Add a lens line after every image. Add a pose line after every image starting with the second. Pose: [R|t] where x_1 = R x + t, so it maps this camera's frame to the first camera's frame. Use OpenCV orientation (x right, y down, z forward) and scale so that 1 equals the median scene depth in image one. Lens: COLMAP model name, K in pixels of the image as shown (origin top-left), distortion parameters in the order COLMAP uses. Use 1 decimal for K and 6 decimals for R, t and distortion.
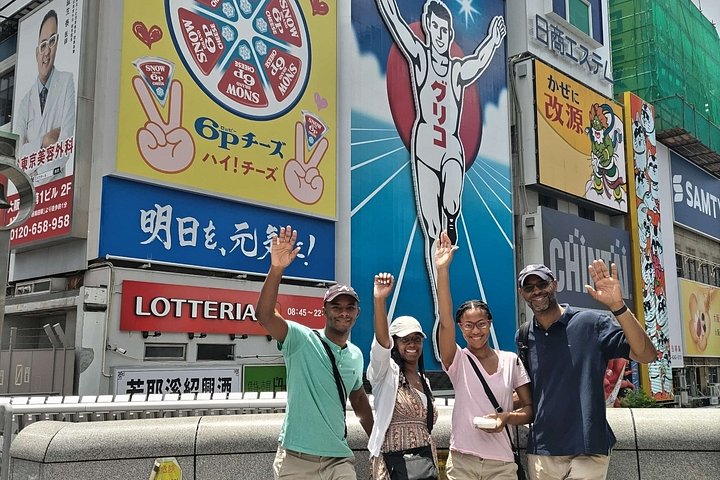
lens RADIAL K [[725.1, 0, 360.0], [0, 725.1, 240.0], [0, 0, 1]] dist [0.076778, -0.003480]
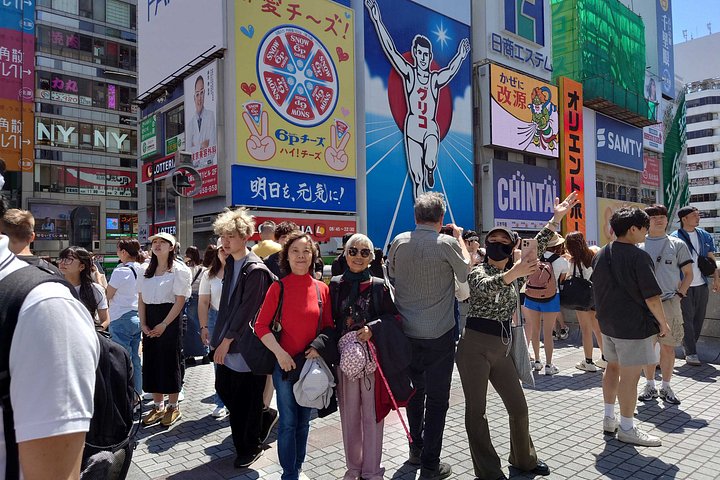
lens RADIAL K [[521.0, 0, 360.0], [0, 521.0, 240.0], [0, 0, 1]] dist [0.069145, -0.007949]
pose [[0.993549, -0.019171, -0.111769, 0.095827], [0.033930, 0.990711, 0.131680, -0.036202], [0.108207, -0.134623, 0.984971, -0.247824]]
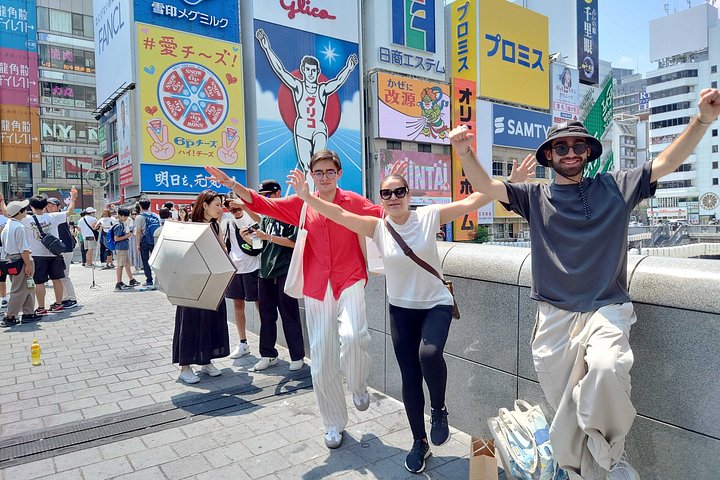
lens RADIAL K [[521.0, 0, 360.0], [0, 521.0, 240.0], [0, 0, 1]] dist [0.069145, -0.007949]
pose [[0.982226, -0.021088, -0.186514, 0.544952], [0.054993, 0.982396, 0.178532, -0.069799], [0.179466, -0.185616, 0.966095, -0.570655]]
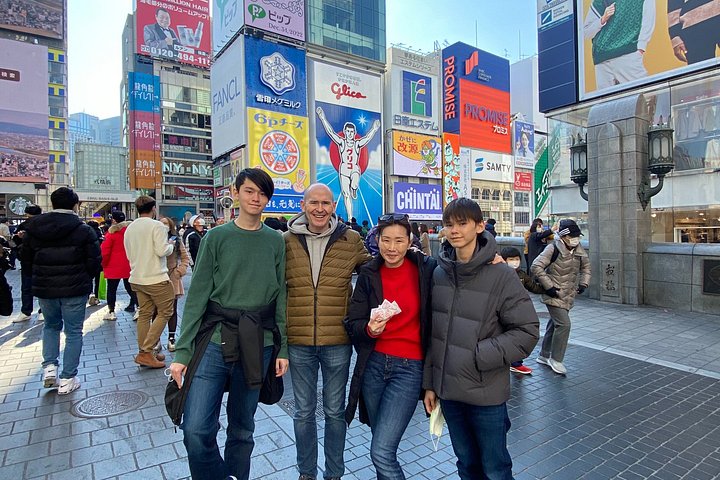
lens RADIAL K [[426.8, 0, 360.0], [0, 426.8, 240.0], [0, 0, 1]] dist [0.094356, -0.000331]
pose [[0.978048, -0.017027, -0.207683, 0.565173], [0.051633, 0.985379, 0.162367, -0.124559], [0.201882, -0.169526, 0.964627, -0.971378]]
